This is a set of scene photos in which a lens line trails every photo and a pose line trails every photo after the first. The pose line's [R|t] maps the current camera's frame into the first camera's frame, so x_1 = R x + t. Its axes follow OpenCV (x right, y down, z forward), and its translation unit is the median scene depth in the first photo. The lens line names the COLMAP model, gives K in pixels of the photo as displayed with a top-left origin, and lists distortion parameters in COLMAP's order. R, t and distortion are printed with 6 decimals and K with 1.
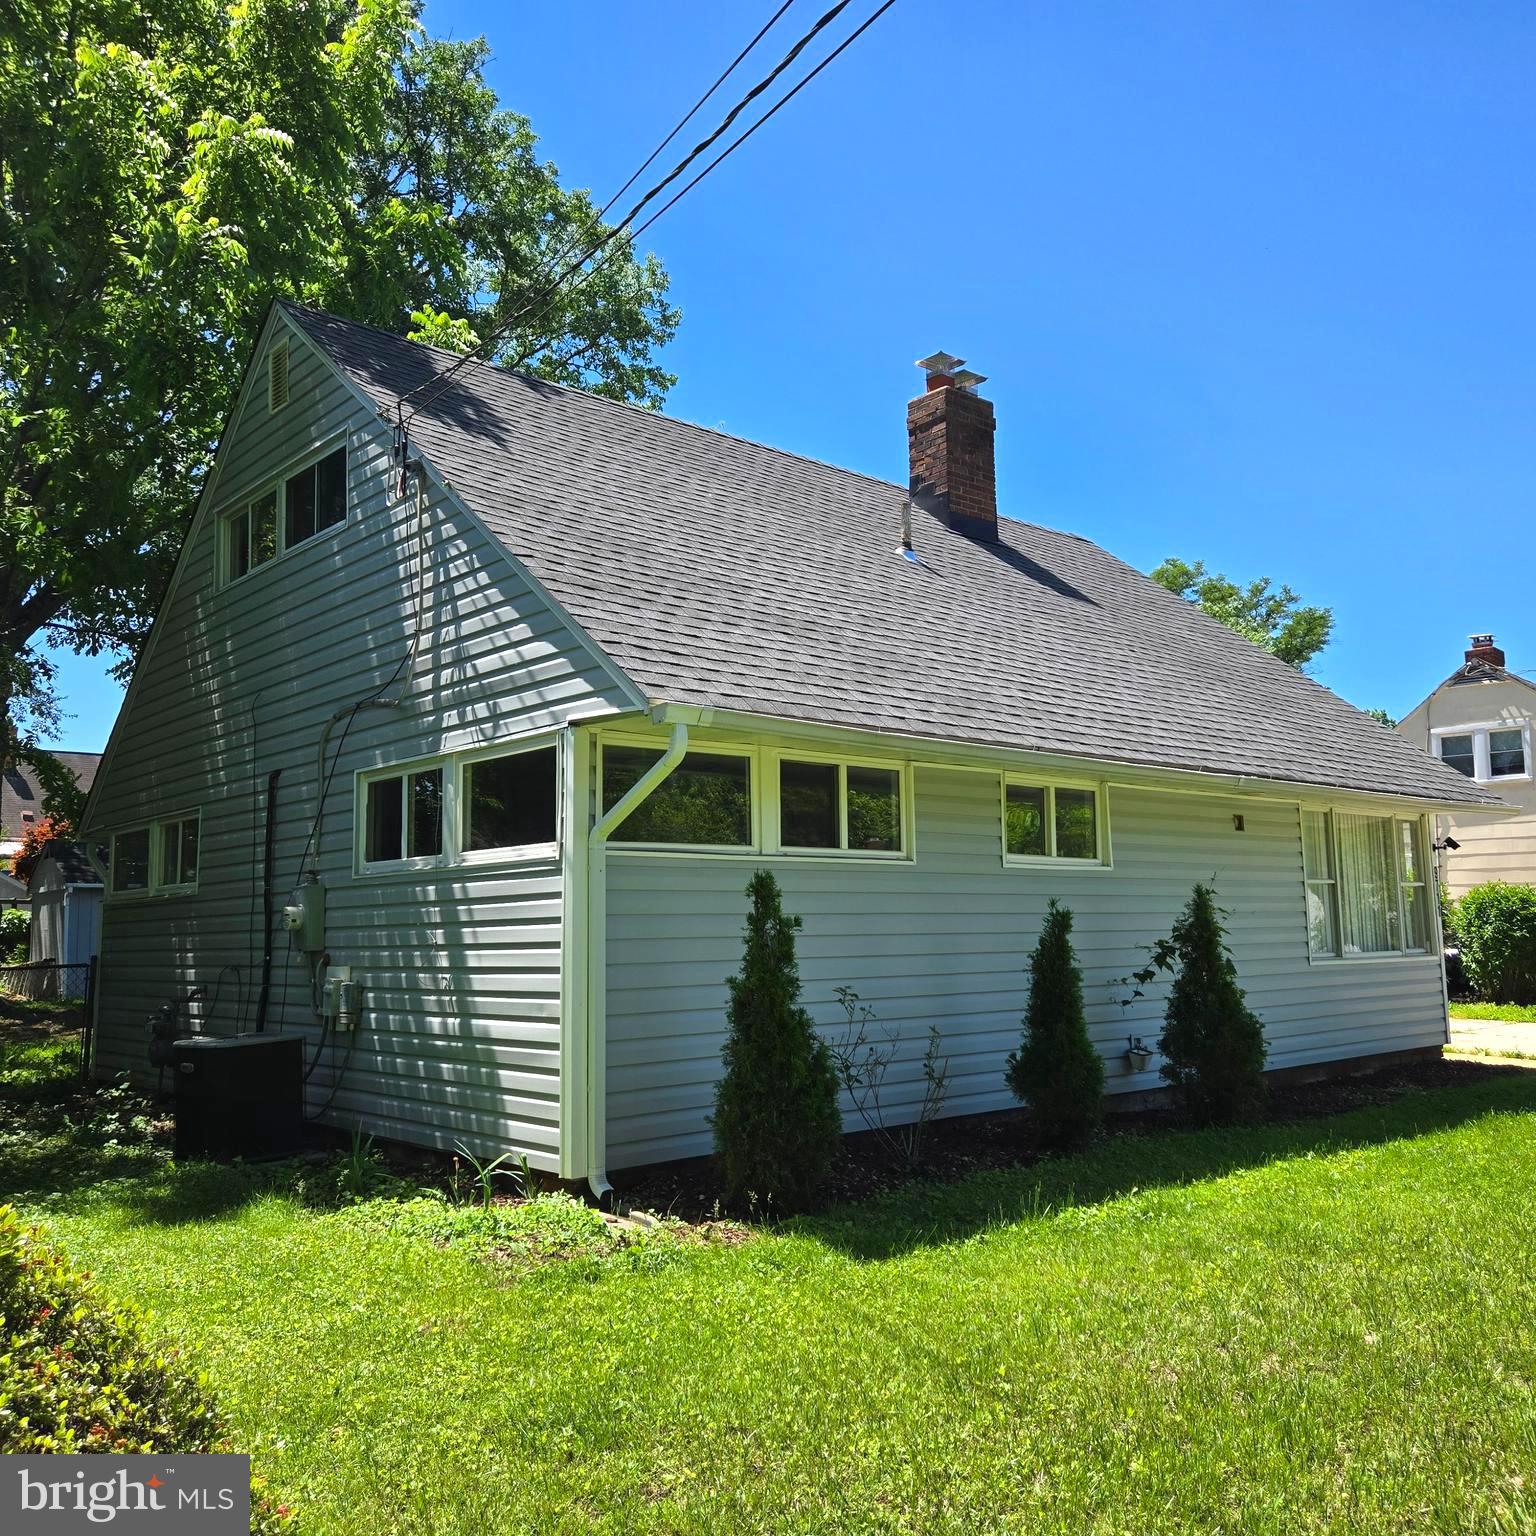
lens RADIAL K [[1372.3, 0, 768.0], [0, 1372.3, 768.0], [0, 0, 1]] dist [0.085175, -0.083155]
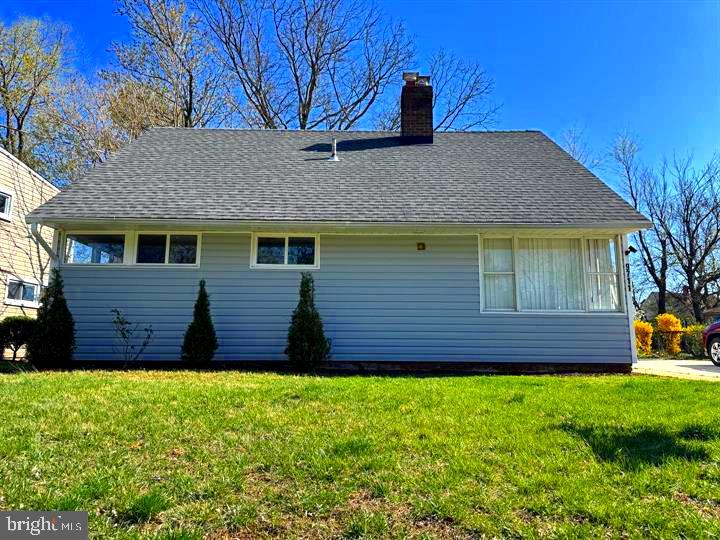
lens RADIAL K [[648.7, 0, 360.0], [0, 648.7, 270.0], [0, 0, 1]] dist [0.011039, 0.003340]
pose [[0.755482, -0.058956, -0.652512, 1.066669], [0.057472, 0.998067, -0.023637, 0.109216], [0.652644, -0.019643, 0.757410, 0.199936]]
